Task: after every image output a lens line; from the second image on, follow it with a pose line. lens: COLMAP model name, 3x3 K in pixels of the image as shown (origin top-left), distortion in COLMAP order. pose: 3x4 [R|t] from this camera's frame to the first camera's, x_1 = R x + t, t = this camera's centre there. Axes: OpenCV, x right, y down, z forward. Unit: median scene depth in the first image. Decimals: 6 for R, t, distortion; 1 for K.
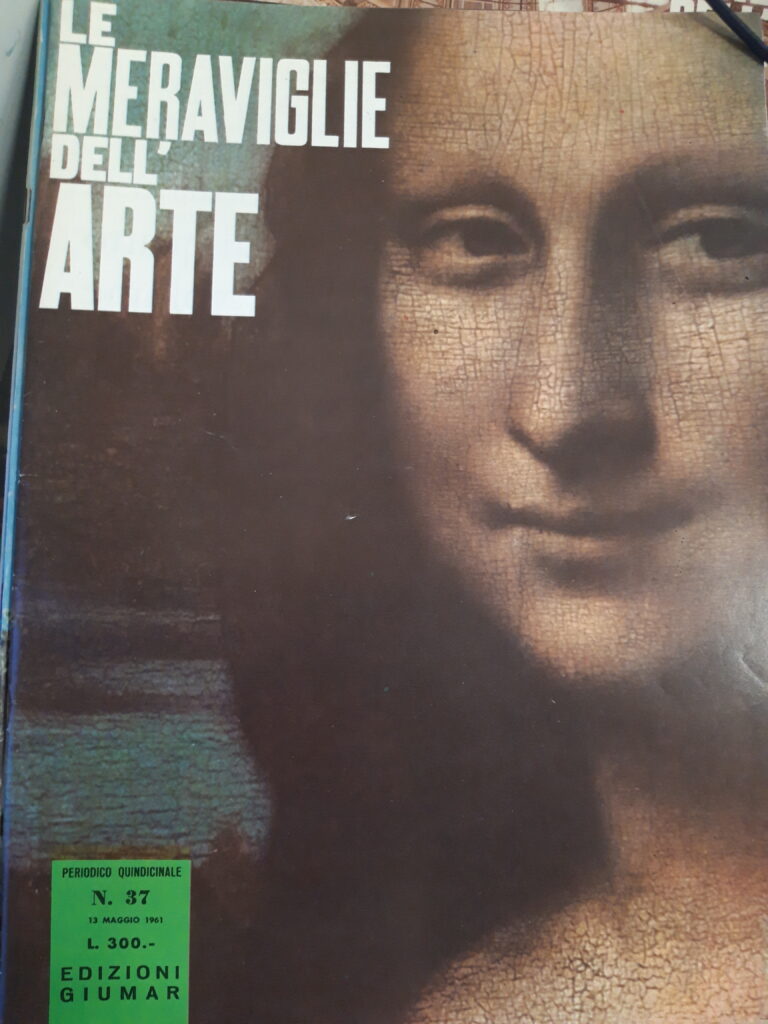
lens RADIAL K [[778.0, 0, 384.0], [0, 778.0, 512.0], [0, 0, 1]] dist [0.215465, -0.257435]
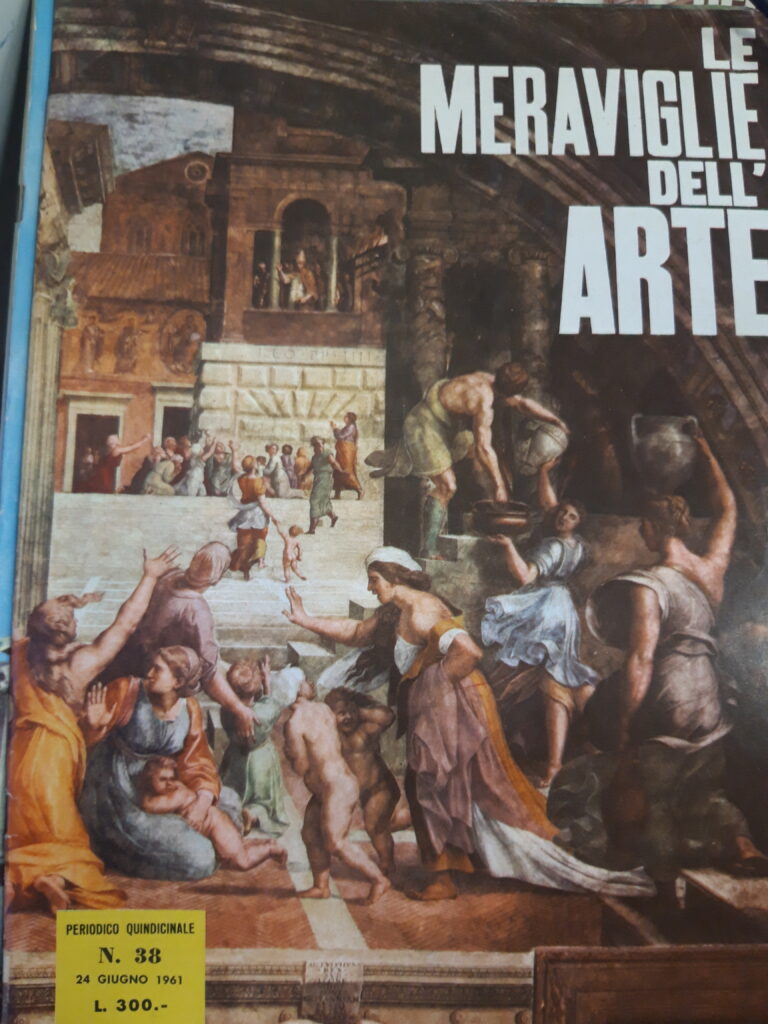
lens RADIAL K [[868.2, 0, 384.0], [0, 868.2, 512.0], [0, 0, 1]] dist [-0.006185, 0.006470]
pose [[0.999834, -0.018208, -0.000392, -0.449053], [0.018192, 0.999515, -0.025267, -0.013072], [0.000852, 0.025256, 0.999681, -0.018287]]
